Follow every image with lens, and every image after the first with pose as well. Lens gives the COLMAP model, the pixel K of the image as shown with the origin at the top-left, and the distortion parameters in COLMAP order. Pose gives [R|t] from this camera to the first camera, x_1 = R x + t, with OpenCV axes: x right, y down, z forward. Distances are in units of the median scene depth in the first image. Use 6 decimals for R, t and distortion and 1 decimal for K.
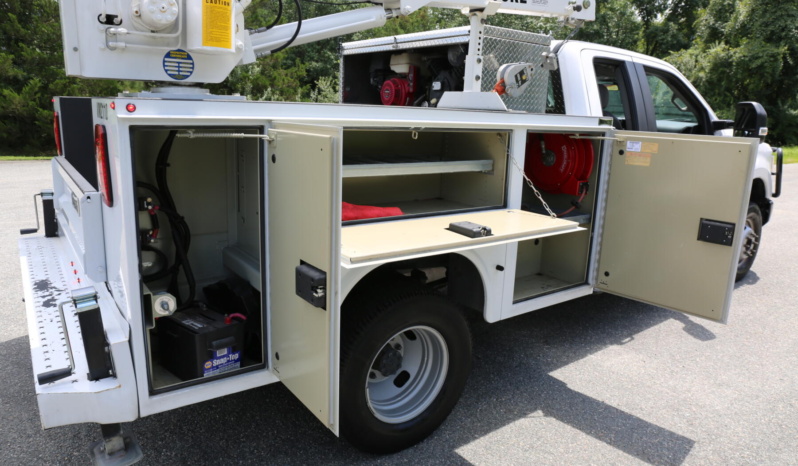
lens RADIAL K [[541.6, 0, 399.0], [0, 541.6, 233.0], [0, 0, 1]] dist [-0.107024, 0.084317]
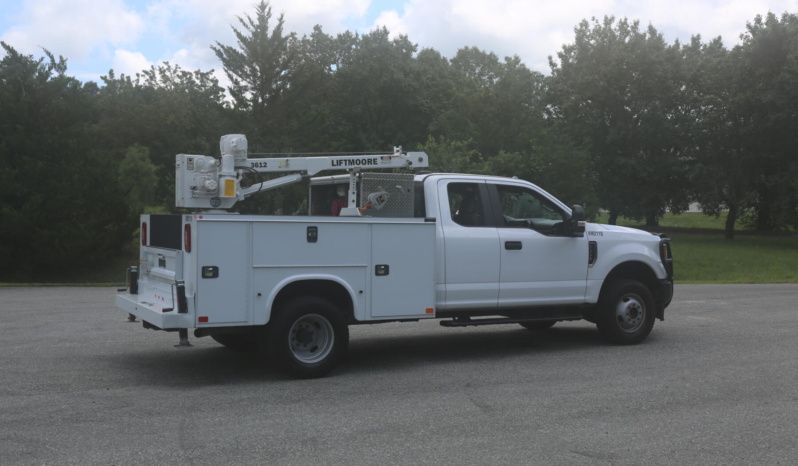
lens RADIAL K [[826.8, 0, 399.0], [0, 826.8, 233.0], [0, 0, 1]] dist [0.008610, 0.003742]
pose [[0.990827, -0.024382, -0.132922, 0.735067], [-0.004678, 0.976812, -0.214048, 0.506796], [0.135059, 0.212707, 0.967737, -2.011263]]
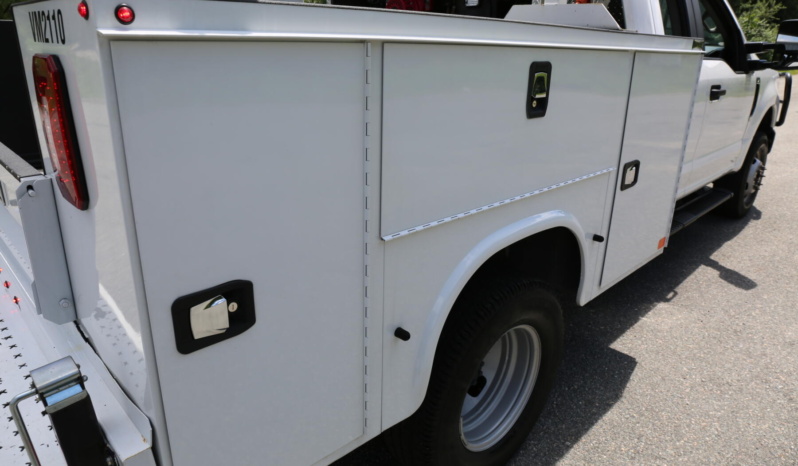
lens RADIAL K [[541.6, 0, 399.0], [0, 541.6, 233.0], [0, 0, 1]] dist [-0.107024, 0.084317]
pose [[0.990377, -0.061601, 0.123931, -0.191338], [0.046249, 0.991311, 0.123143, -0.050599], [-0.130440, -0.116226, 0.984620, 0.274022]]
